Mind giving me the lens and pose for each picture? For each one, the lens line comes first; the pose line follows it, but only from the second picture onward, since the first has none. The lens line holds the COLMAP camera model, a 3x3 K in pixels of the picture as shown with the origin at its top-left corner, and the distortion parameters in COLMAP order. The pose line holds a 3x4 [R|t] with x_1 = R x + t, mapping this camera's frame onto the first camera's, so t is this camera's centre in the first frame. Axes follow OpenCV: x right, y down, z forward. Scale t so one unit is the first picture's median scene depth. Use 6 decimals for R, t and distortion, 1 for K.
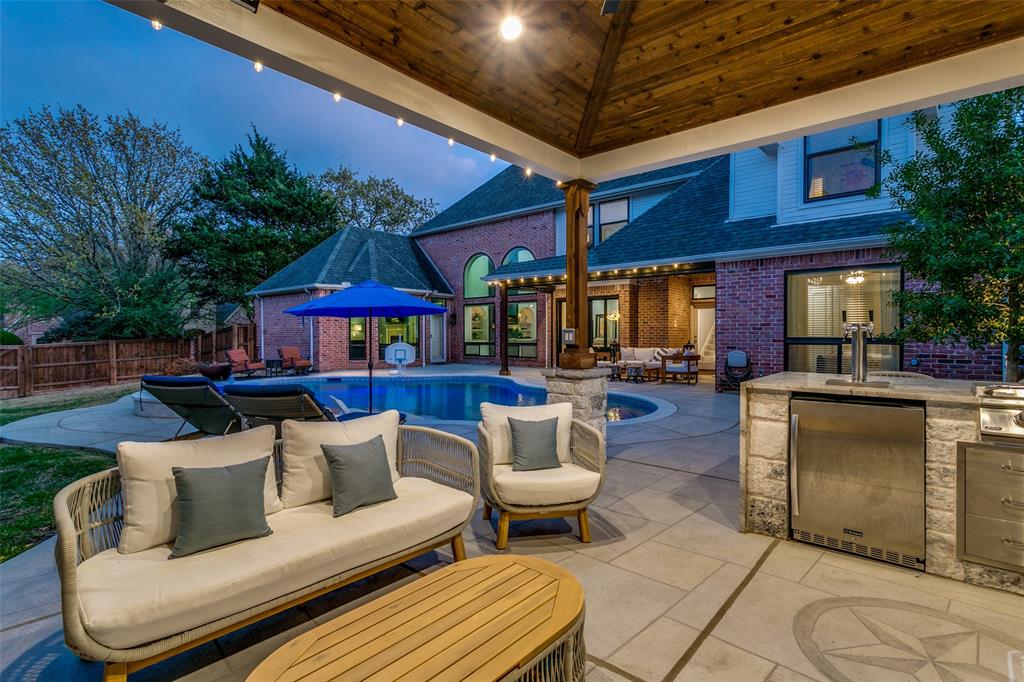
lens RADIAL K [[491.9, 0, 512.0], [0, 491.9, 341.0], [0, 0, 1]] dist [-0.001624, -0.000500]
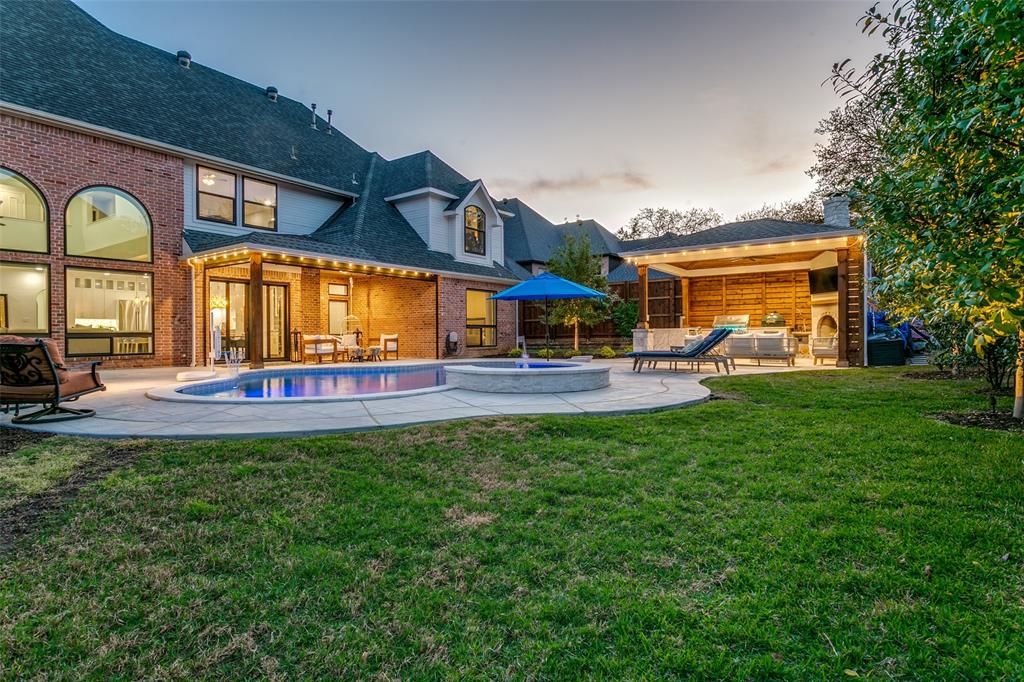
lens RADIAL K [[491.9, 0, 512.0], [0, 491.9, 341.0], [0, 0, 1]] dist [-0.001624, -0.000500]
pose [[-0.100917, -0.023373, 0.994620, -0.732662], [0.019345, 0.999489, 0.025450, 0.008284], [-0.994707, 0.021809, -0.100413, 0.569246]]
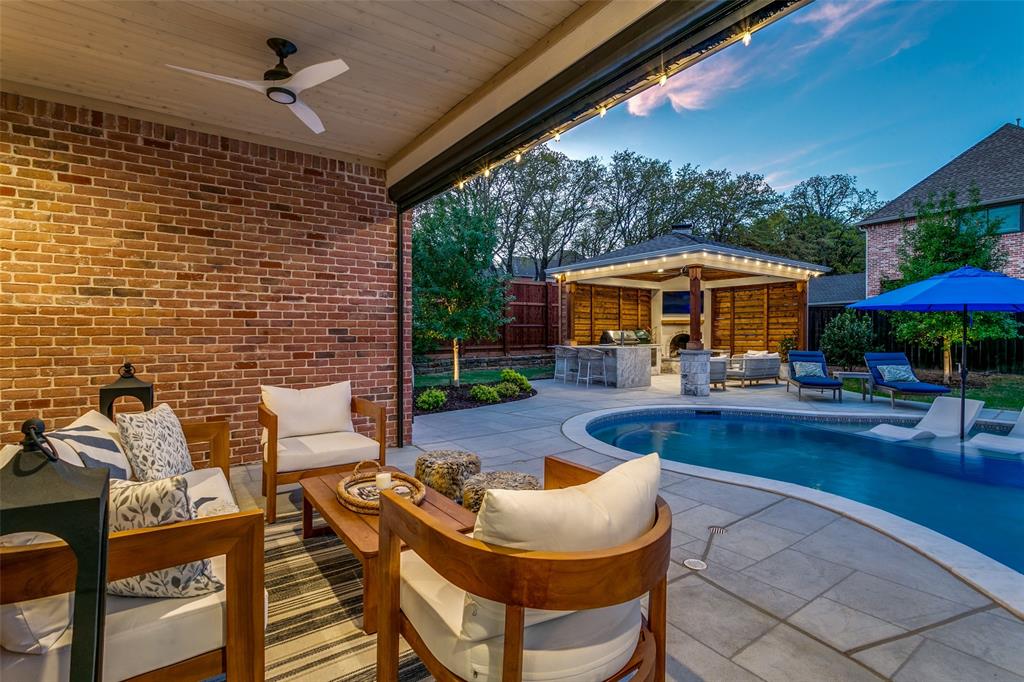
lens RADIAL K [[491.9, 0, 512.0], [0, 491.9, 341.0], [0, 0, 1]] dist [-0.001624, -0.000500]
pose [[-0.970974, -0.009520, 0.238995, 0.109499], [-0.004364, 0.999746, 0.022097, -0.008169], [-0.239144, 0.020412, -0.970769, 0.935943]]
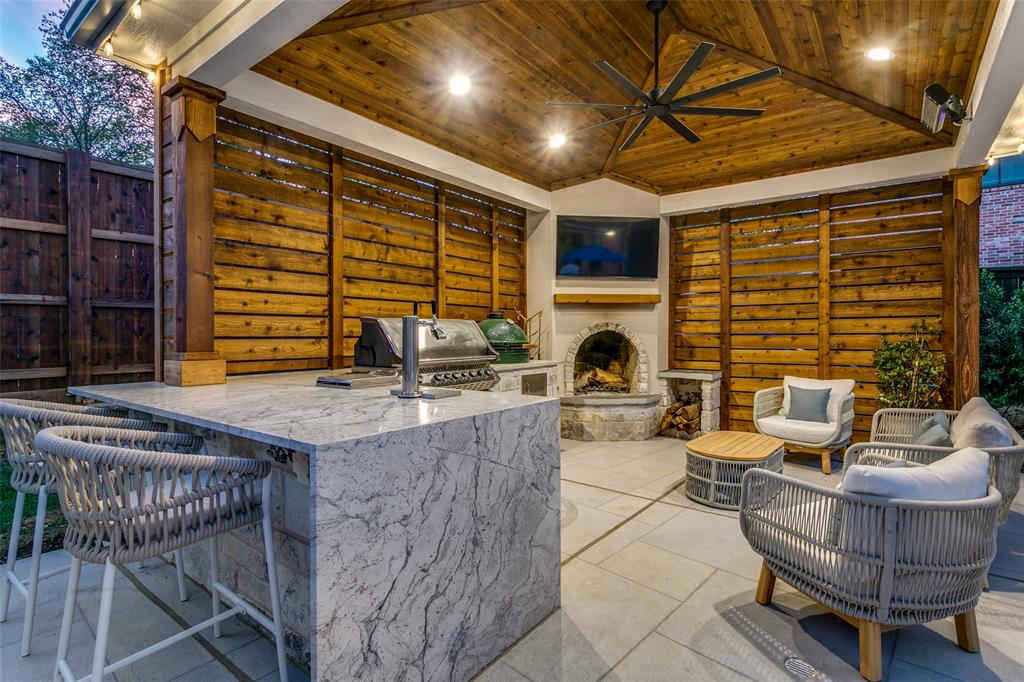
lens RADIAL K [[491.9, 0, 512.0], [0, 491.9, 341.0], [0, 0, 1]] dist [-0.001624, -0.000500]
pose [[-0.998744, -0.006415, -0.049695, 0.103518], [-0.007428, 0.999768, 0.020227, -0.002252], [0.049554, 0.020570, -0.998560, 0.309166]]
